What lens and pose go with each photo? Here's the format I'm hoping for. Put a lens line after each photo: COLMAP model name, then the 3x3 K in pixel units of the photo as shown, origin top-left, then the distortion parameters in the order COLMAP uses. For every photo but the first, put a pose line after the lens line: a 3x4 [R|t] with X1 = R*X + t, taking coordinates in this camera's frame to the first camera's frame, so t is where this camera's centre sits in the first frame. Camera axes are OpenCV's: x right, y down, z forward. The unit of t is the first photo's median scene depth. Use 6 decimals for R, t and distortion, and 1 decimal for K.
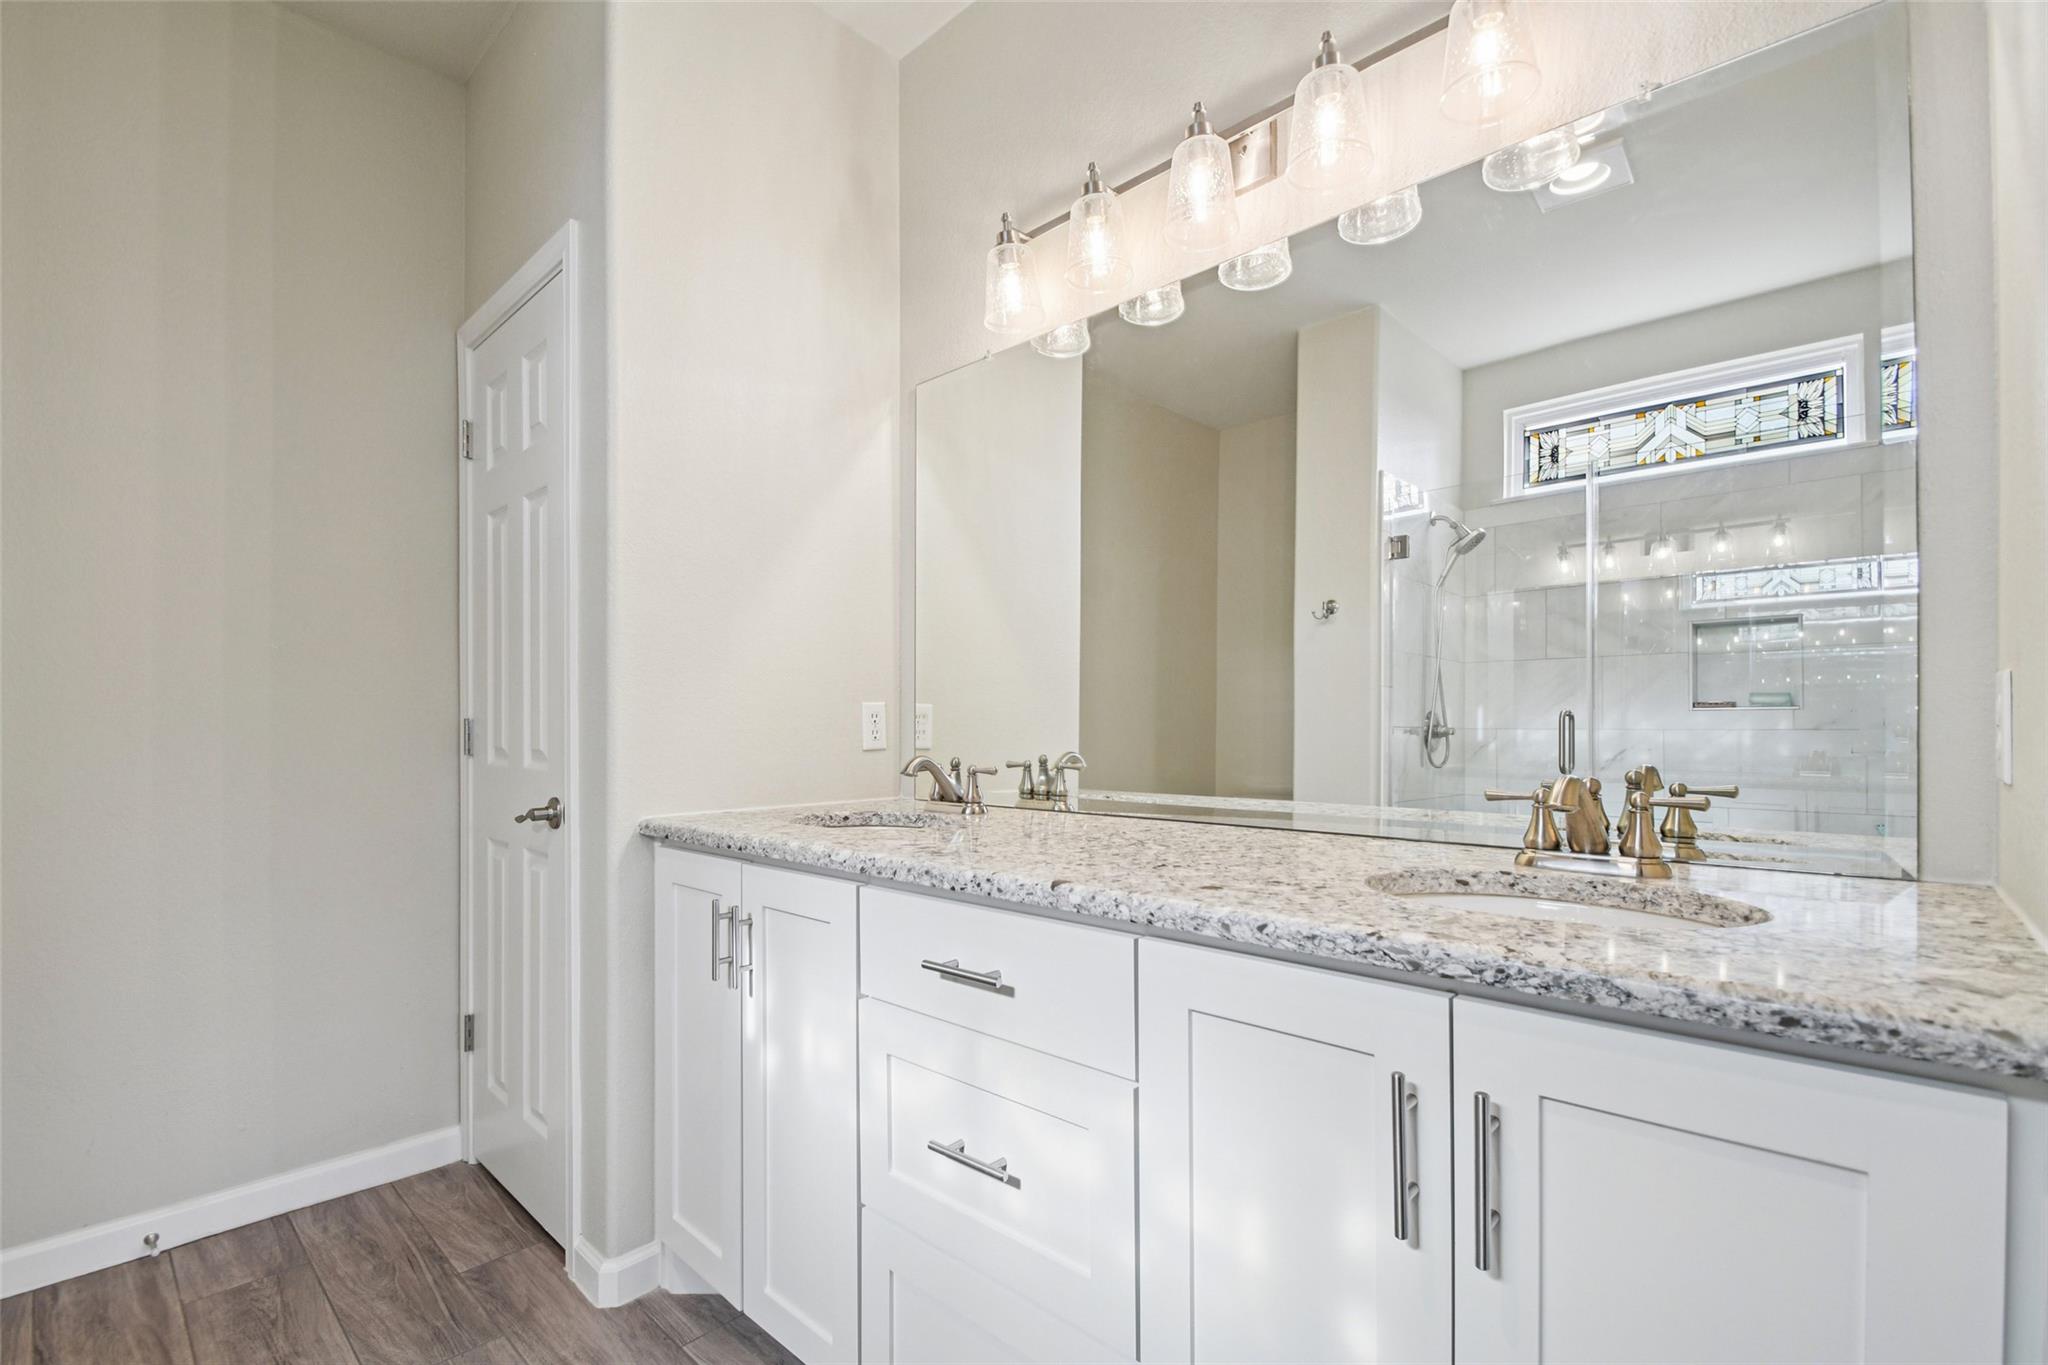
lens RADIAL K [[903.3, 0, 987.5], [0, 903.3, 717.1], [0, 0, 1]] dist [0.000141, -0.008713]
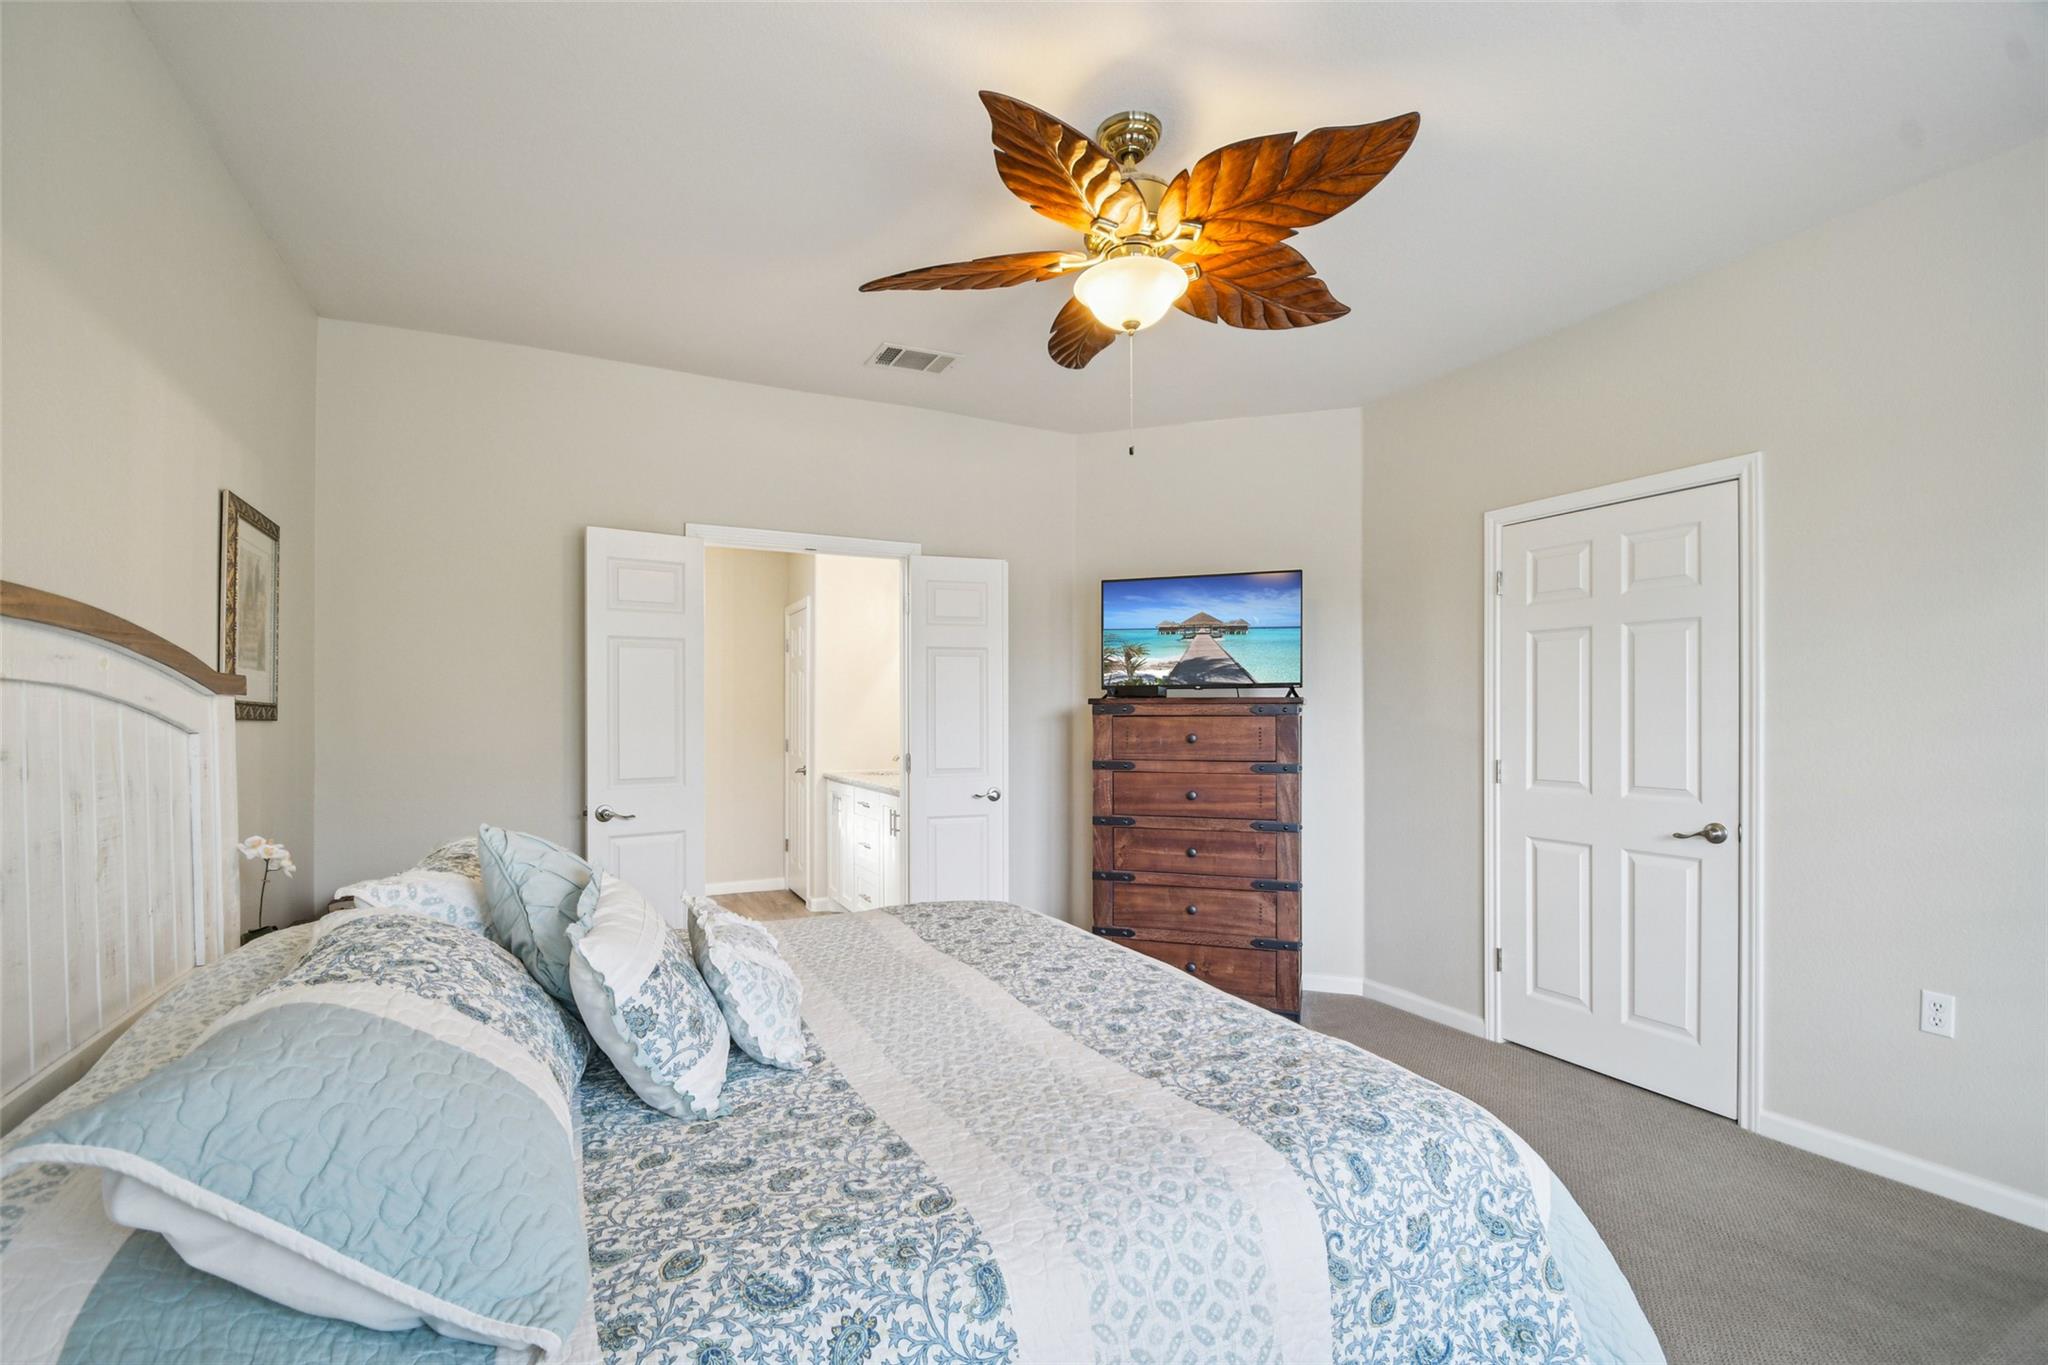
lens RADIAL K [[903.3, 0, 1027.1], [0, 903.3, 696.7], [0, 0, 1]] dist [0.000141, -0.008713]
pose [[0.945060, -0.002782, -0.326886, 1.395785], [0.000365, 0.999972, -0.007457, -0.141887], [0.326898, 0.006928, 0.945034, -1.894748]]
